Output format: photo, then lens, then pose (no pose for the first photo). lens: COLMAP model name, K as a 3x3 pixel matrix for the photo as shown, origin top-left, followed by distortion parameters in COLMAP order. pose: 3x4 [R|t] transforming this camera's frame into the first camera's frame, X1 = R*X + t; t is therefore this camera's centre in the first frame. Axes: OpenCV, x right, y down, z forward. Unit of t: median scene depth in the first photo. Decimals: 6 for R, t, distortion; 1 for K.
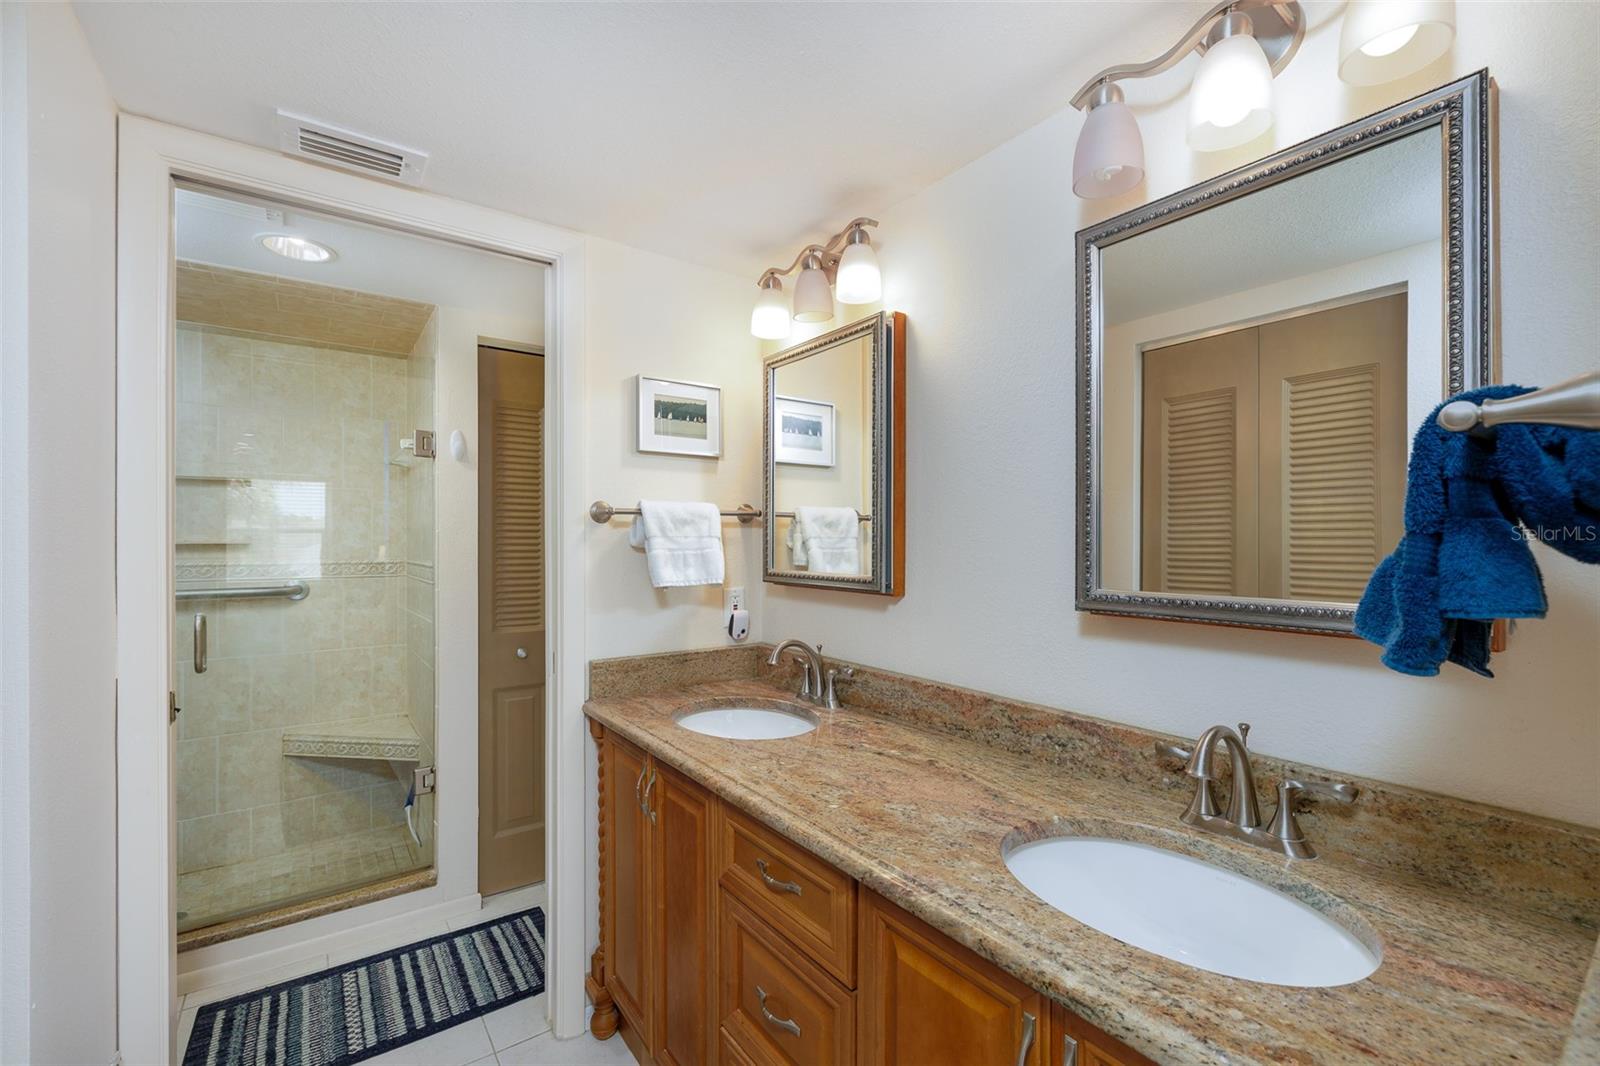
lens RADIAL K [[673.1, 0, 800.1], [0, 673.1, 541.5], [0, 0, 1]] dist [-0.000775, 0.000093]
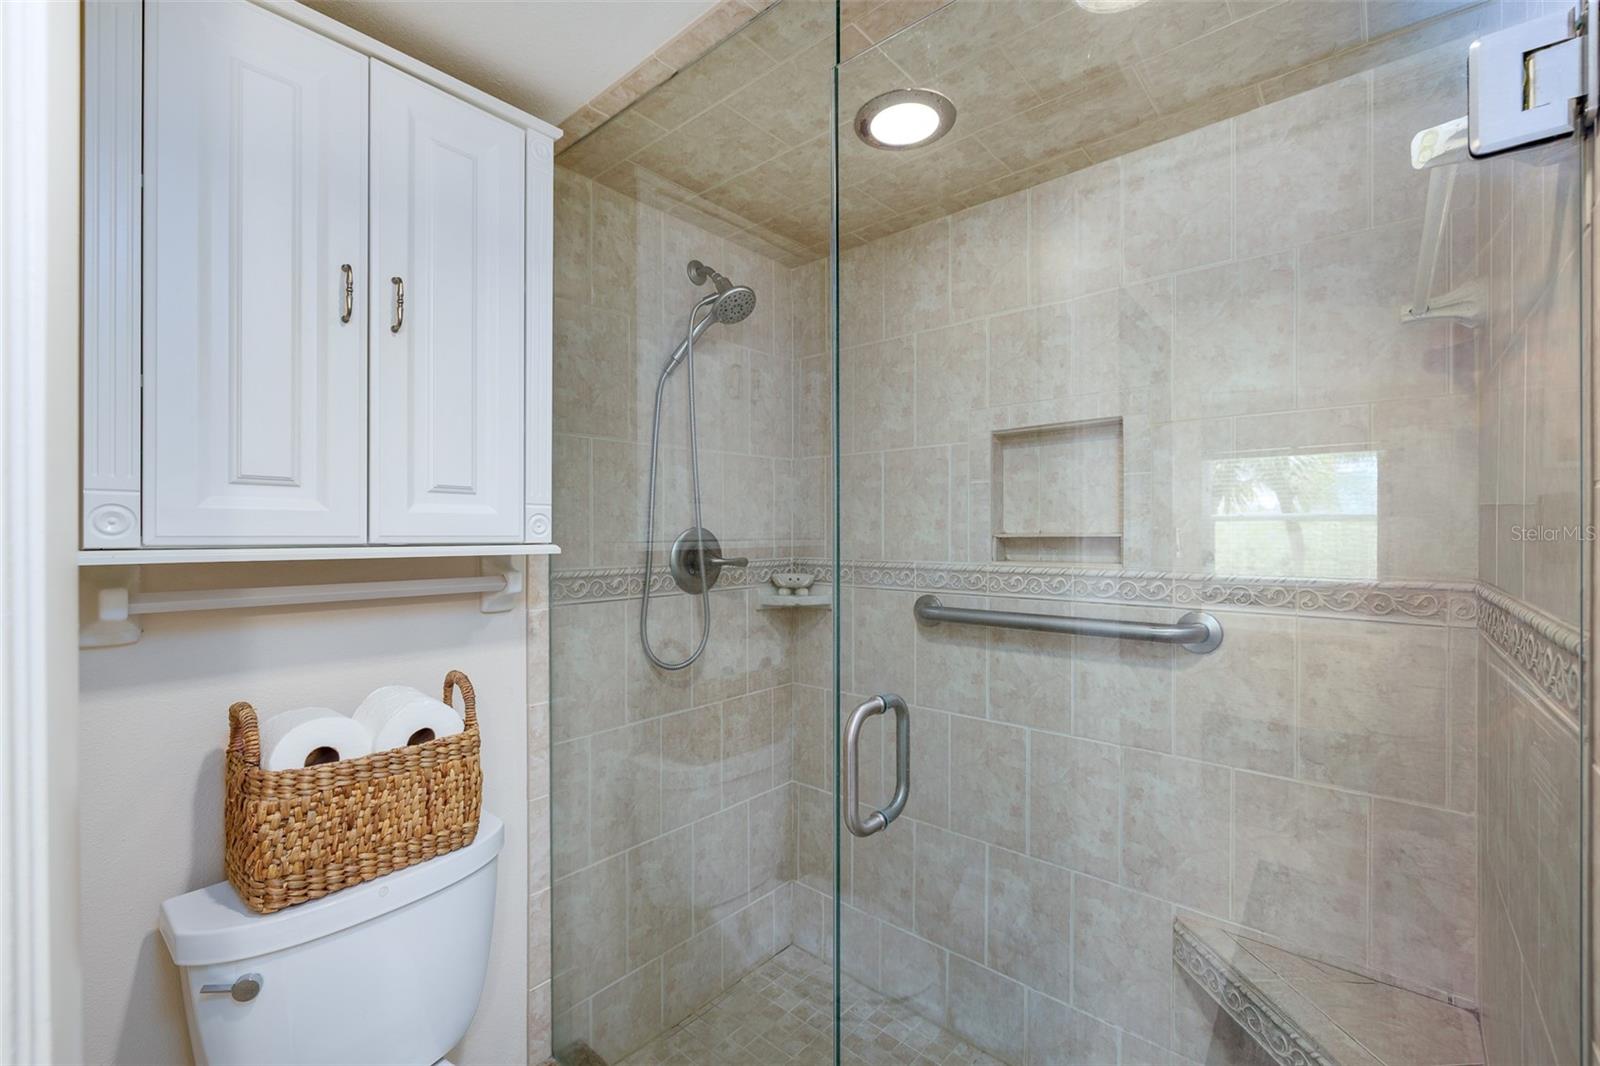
lens RADIAL K [[672.7, 0, 795.8], [0, 672.7, 533.1], [0, 0, 1]] dist [0.000873, 0.000182]
pose [[0.219208, 0.002077, -0.975676, -0.538643], [0.001233, 0.999996, 0.002405, -0.002015], [0.975677, -0.001730, 0.219204, 0.969606]]
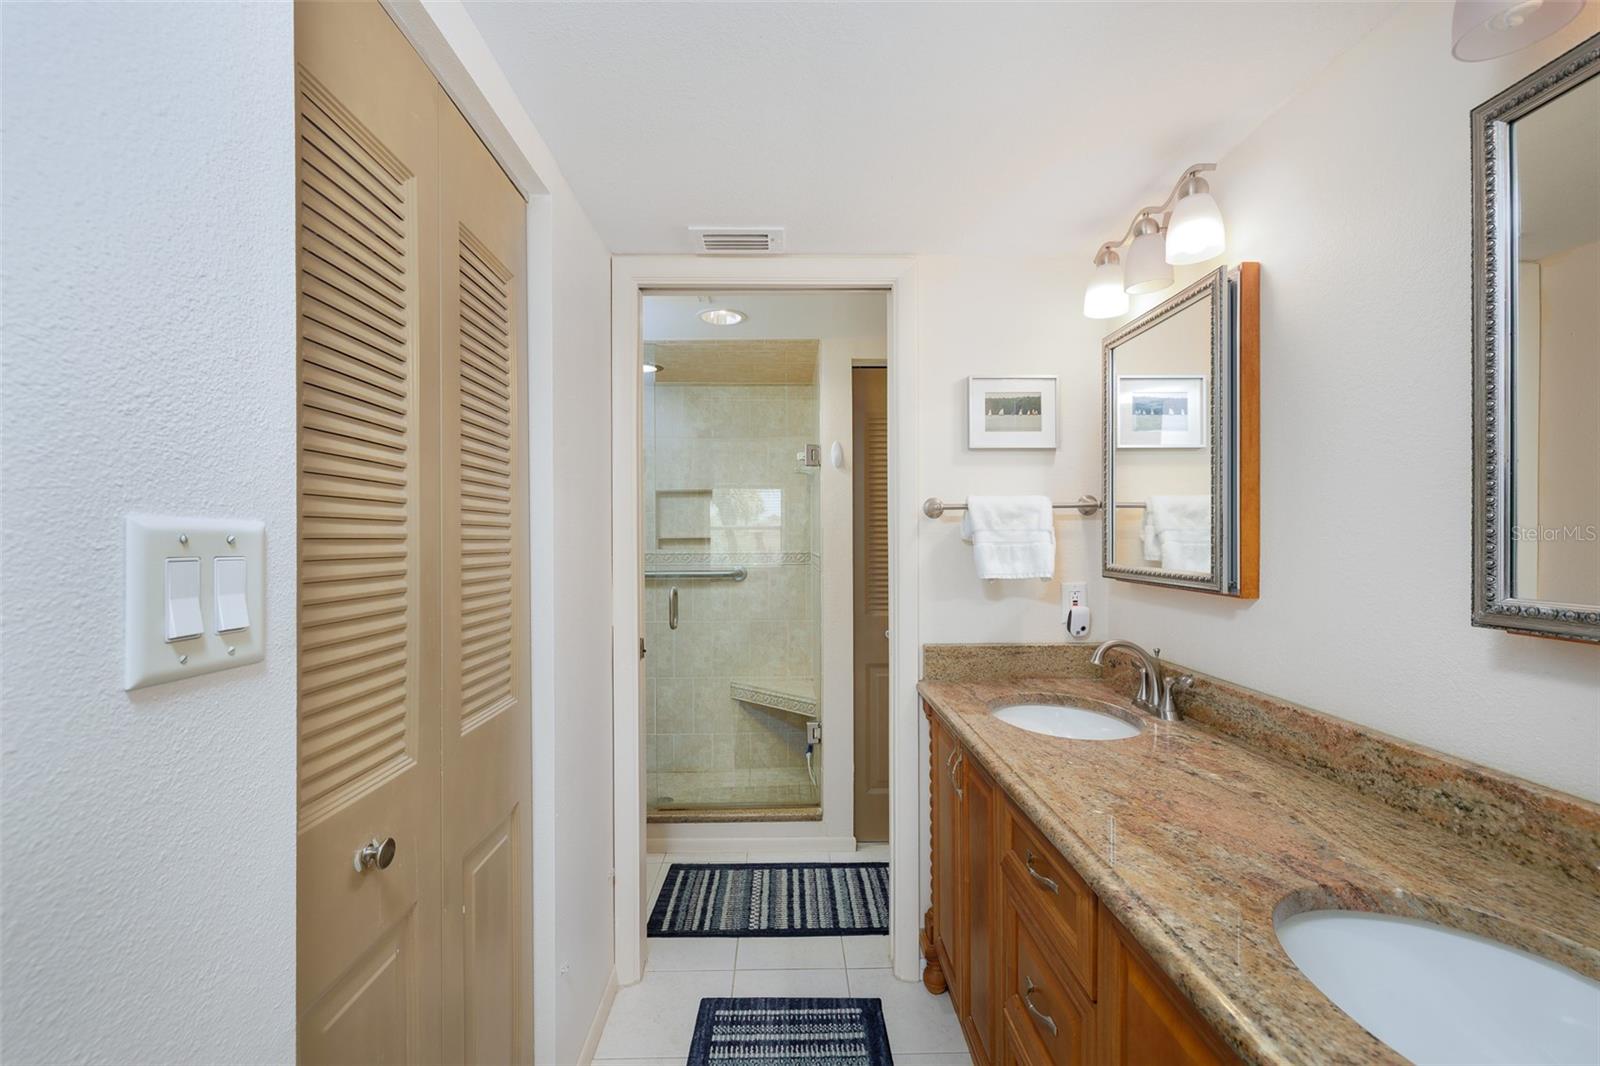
lens RADIAL K [[671.3, 0, 801.9], [0, 671.3, 536.7], [0, 0, 1]] dist [0.000139, 0.000170]
pose [[0.823464, -0.003046, -0.567360, 0.150744], [0.004025, 0.999992, 0.000472, 0.001224], [0.567354, -0.002672, 0.823469, -0.011841]]
